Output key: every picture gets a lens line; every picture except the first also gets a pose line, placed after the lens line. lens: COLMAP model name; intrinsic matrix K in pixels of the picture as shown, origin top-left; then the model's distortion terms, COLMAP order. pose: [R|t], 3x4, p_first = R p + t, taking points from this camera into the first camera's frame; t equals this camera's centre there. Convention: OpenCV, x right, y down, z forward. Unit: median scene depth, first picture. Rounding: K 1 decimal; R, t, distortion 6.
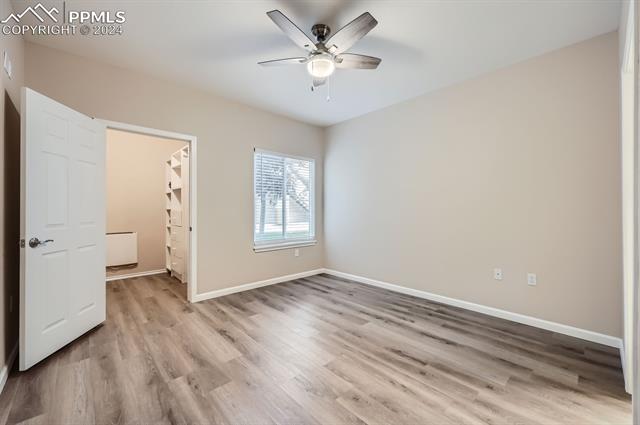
lens RADIAL K [[262.7, 0, 318.6], [0, 262.7, 210.6], [0, 0, 1]] dist [0.000125, 0.000084]
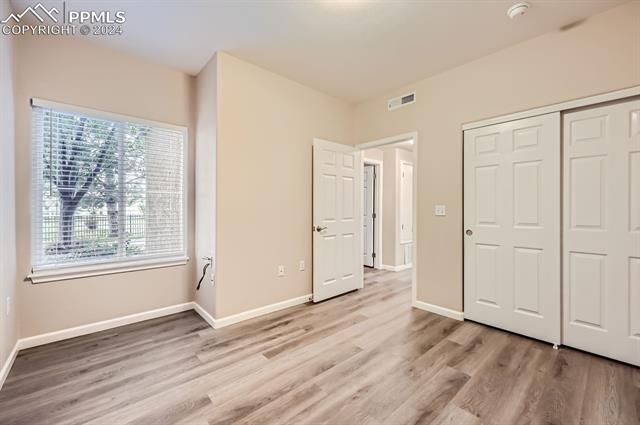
lens RADIAL K [[262.7, 0, 319.1], [0, 262.7, 209.1], [0, 0, 1]] dist [0.000125, 0.000084]
pose [[-0.016717, 0.015498, -0.999740, 0.322262], [0.009887, 0.999834, 0.015334, -0.018098], [0.999811, -0.009628, -0.016867, 0.461941]]
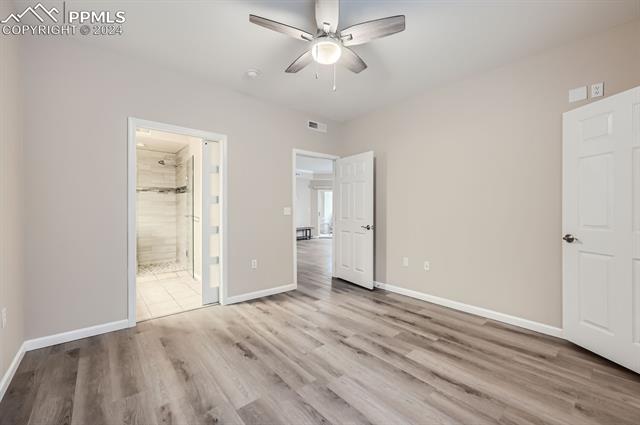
lens RADIAL K [[262.7, 0, 320.4], [0, 262.7, 210.4], [0, 0, 1]] dist [0.000125, 0.000084]
pose [[-0.999547, 0.004563, 0.029739, -0.000974], [0.004754, 0.999968, 0.006361, -0.011603], [-0.029709, 0.006500, -0.999537, 2.122447]]
